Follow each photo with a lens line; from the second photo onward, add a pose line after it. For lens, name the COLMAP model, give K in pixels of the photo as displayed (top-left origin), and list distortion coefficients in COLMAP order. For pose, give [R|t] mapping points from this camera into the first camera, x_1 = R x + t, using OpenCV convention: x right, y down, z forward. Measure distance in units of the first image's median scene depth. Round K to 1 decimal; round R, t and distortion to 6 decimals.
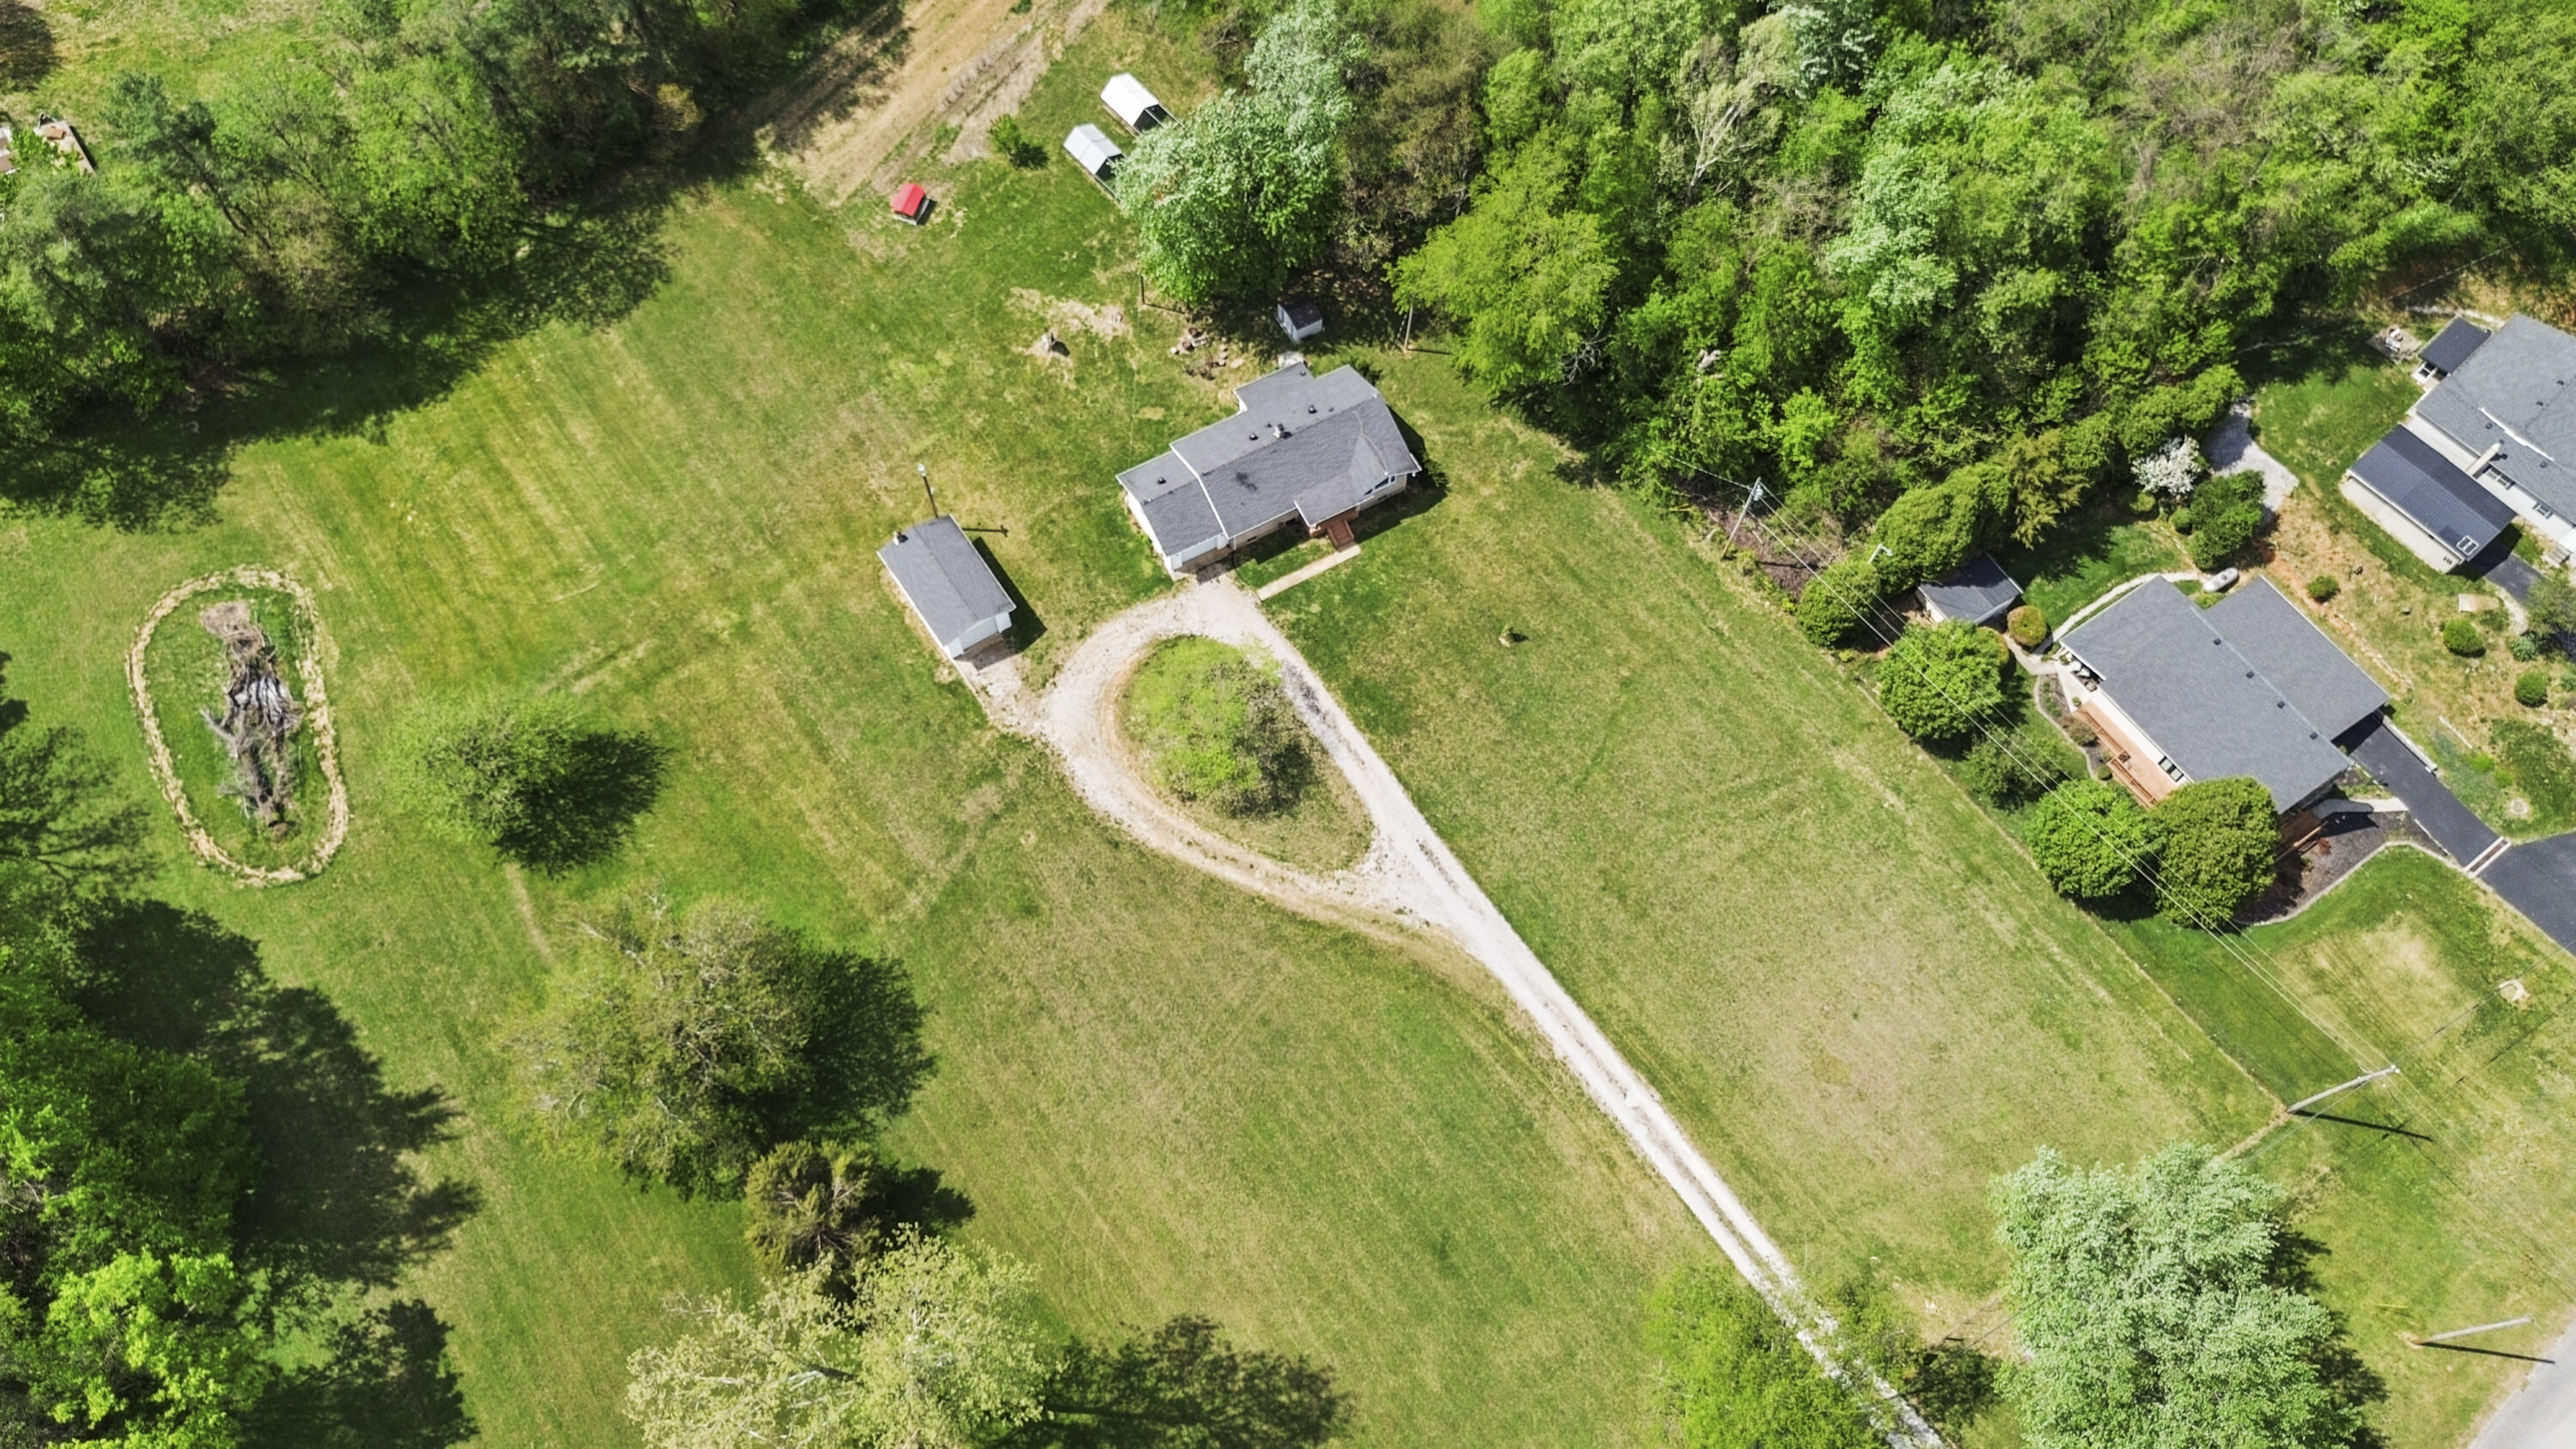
lens RADIAL K [[1855.3, 0, 1288.0], [0, 1855.3, 724.5], [0, 0, 1]] dist [0.102193, -0.141674]
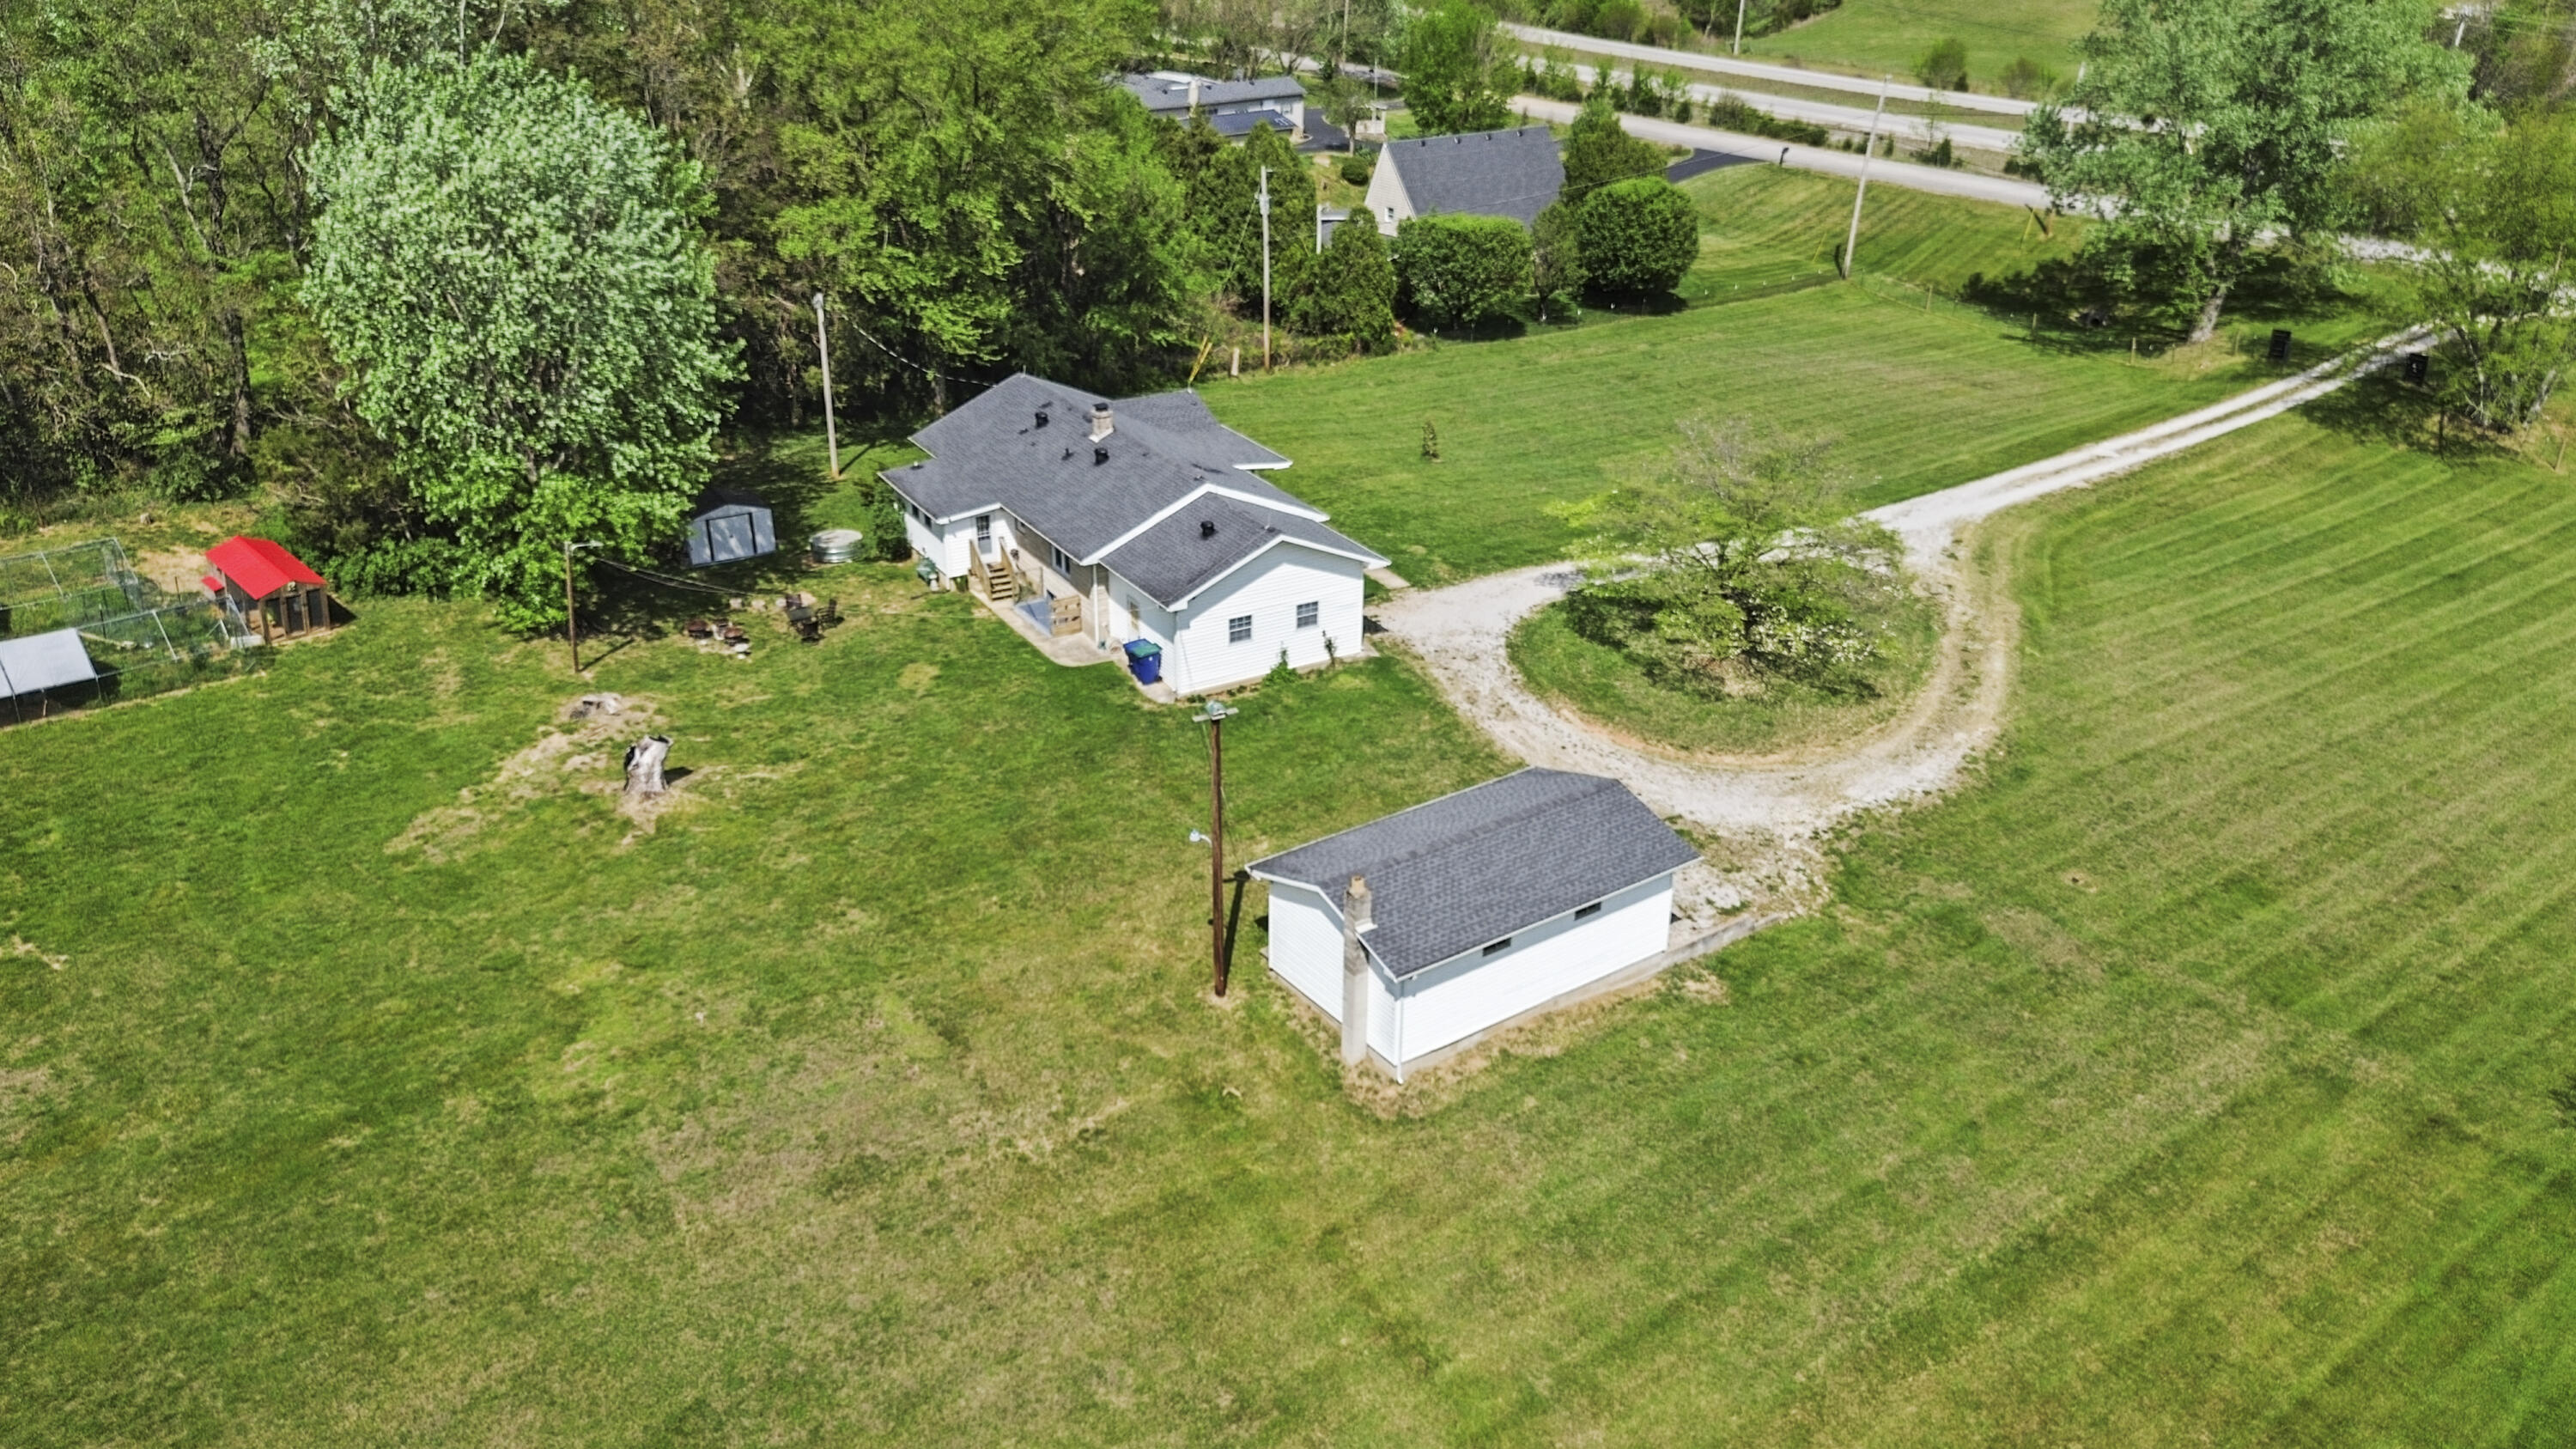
lens RADIAL K [[1855.3, 0, 1288.0], [0, 1855.3, 724.5], [0, 0, 1]] dist [0.102193, -0.141674]
pose [[-0.031271, -0.435571, 0.899611, -0.471818], [0.893147, 0.391852, 0.220772, -0.190807], [-0.448677, 0.810389, 0.376775, 0.862577]]
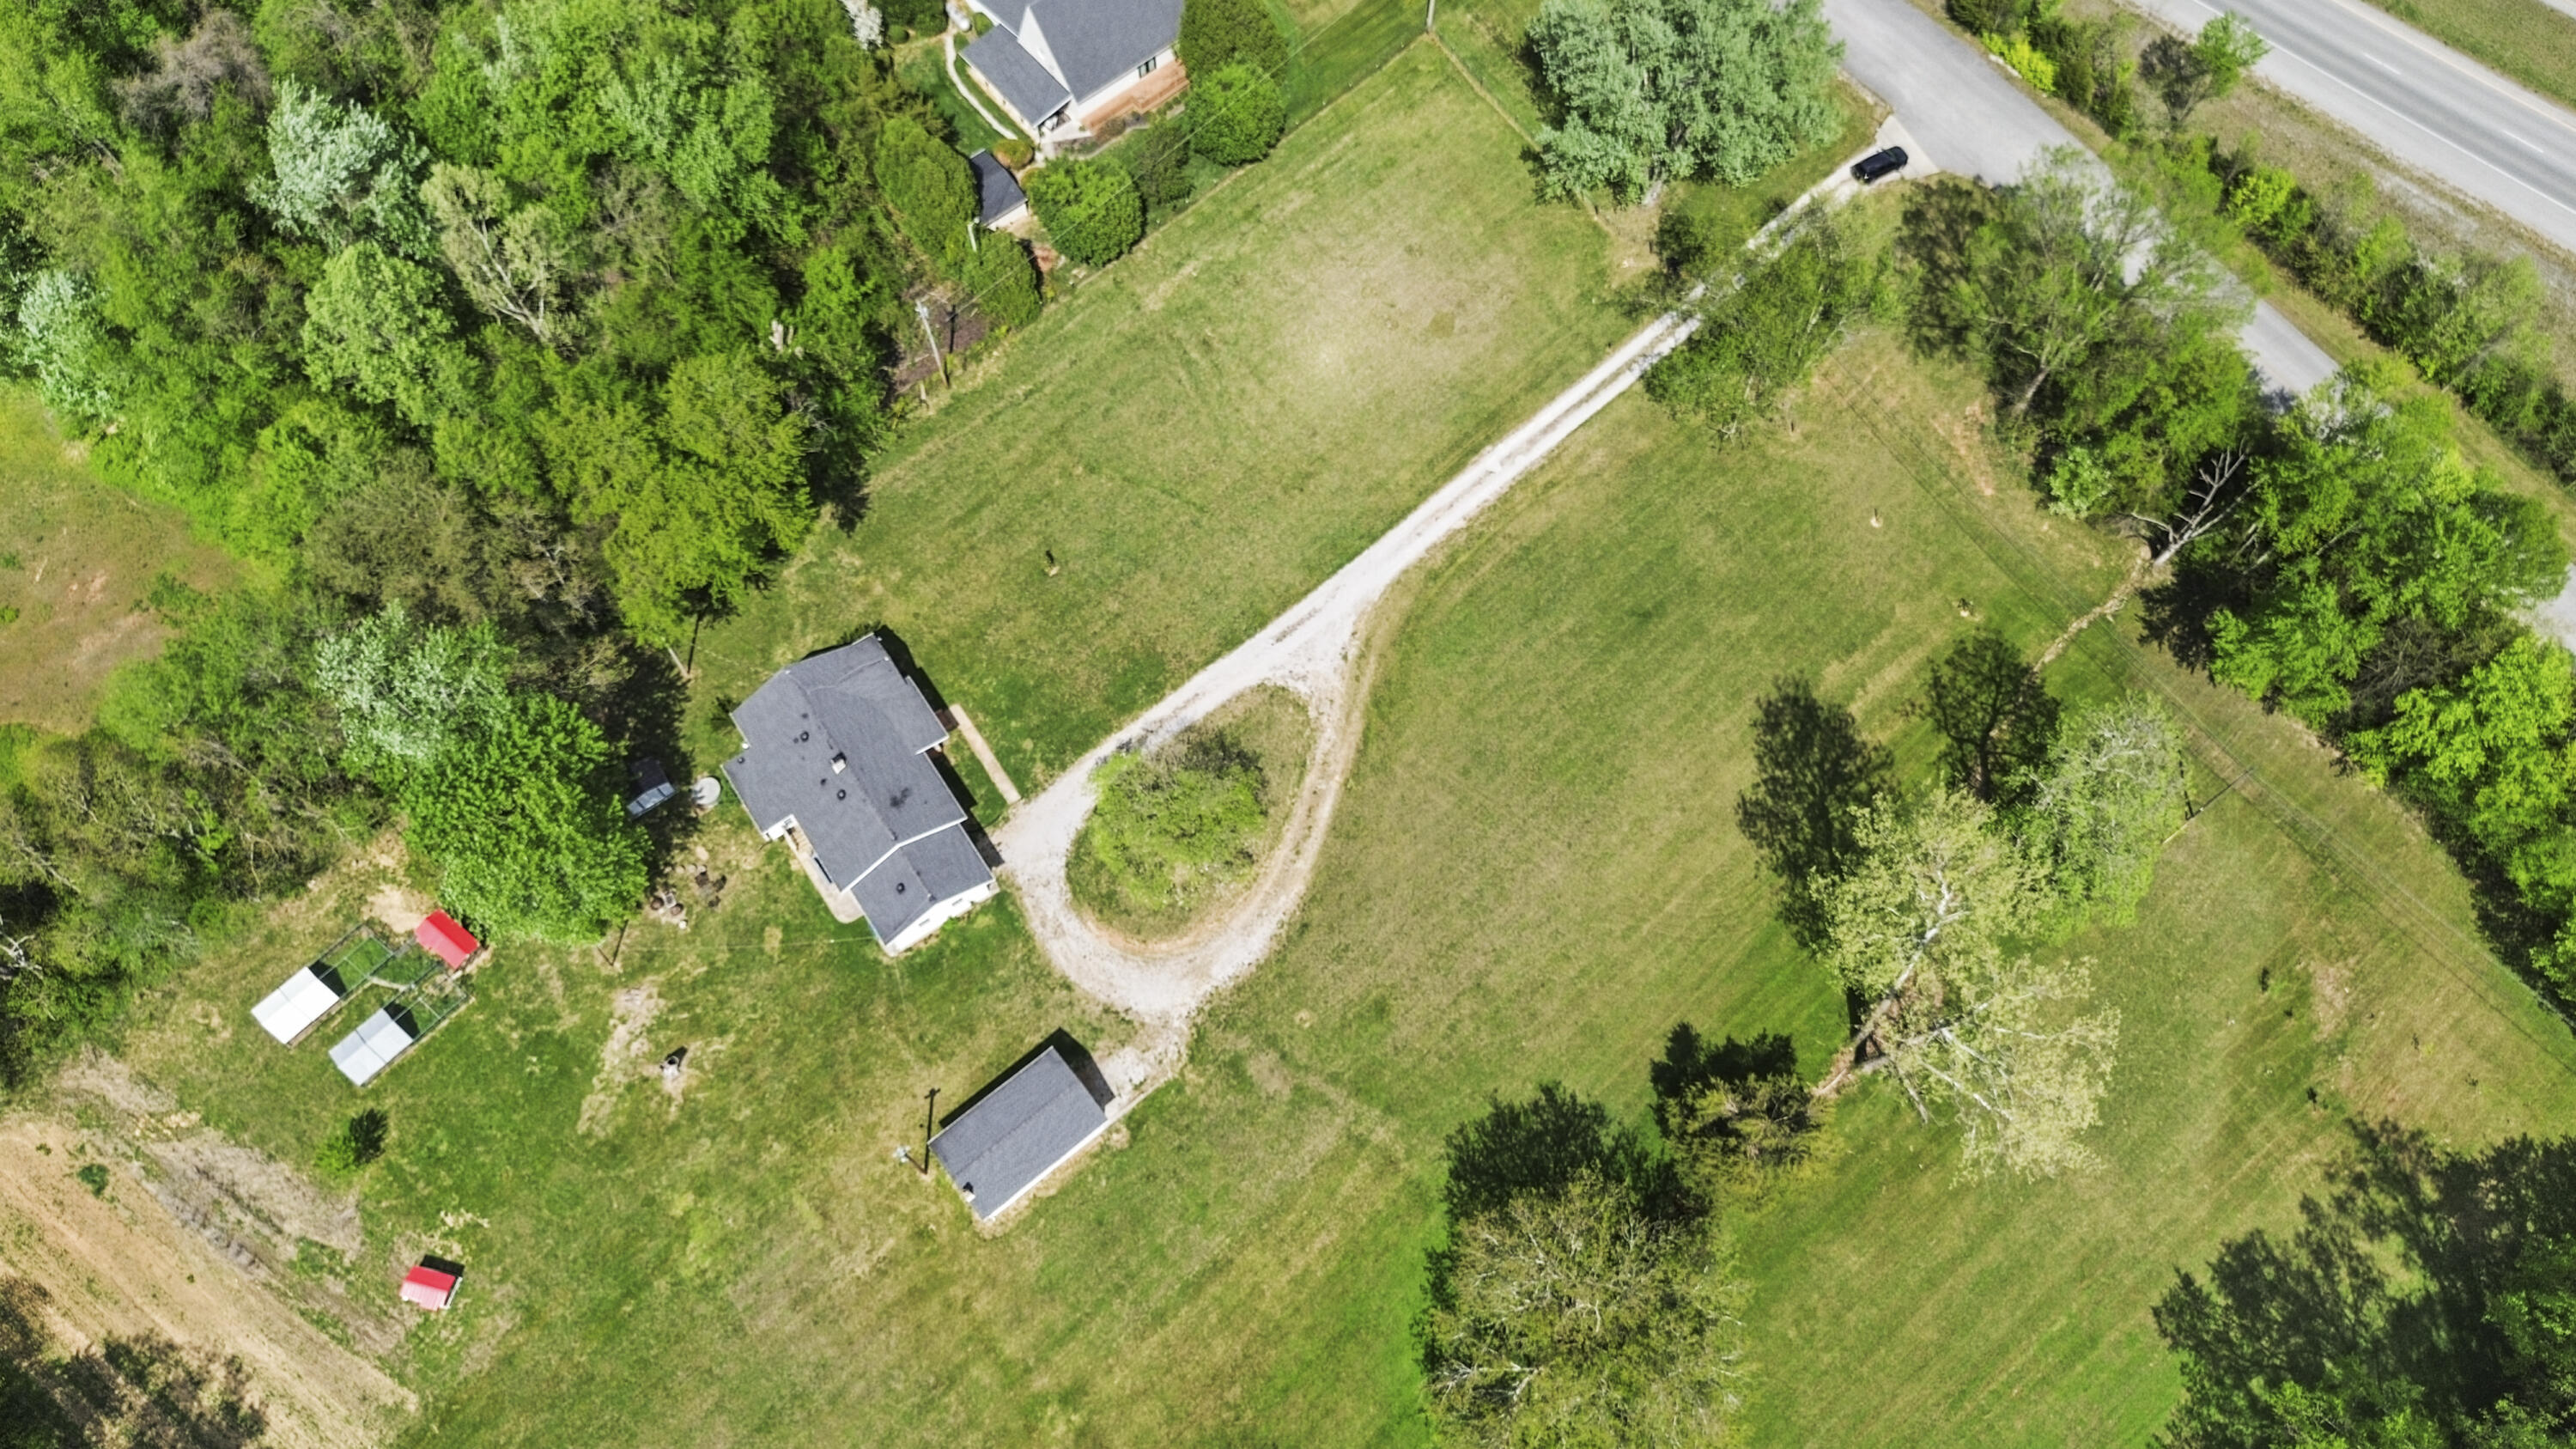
lens RADIAL K [[1855.3, 0, 1288.0], [0, 1855.3, 724.5], [0, 0, 1]] dist [0.102193, -0.141674]
pose [[-0.092496, -0.915583, 0.391346, -0.357295], [0.894578, 0.096173, 0.436442, -0.357460], [-0.437236, 0.390458, 0.810165, 0.176245]]
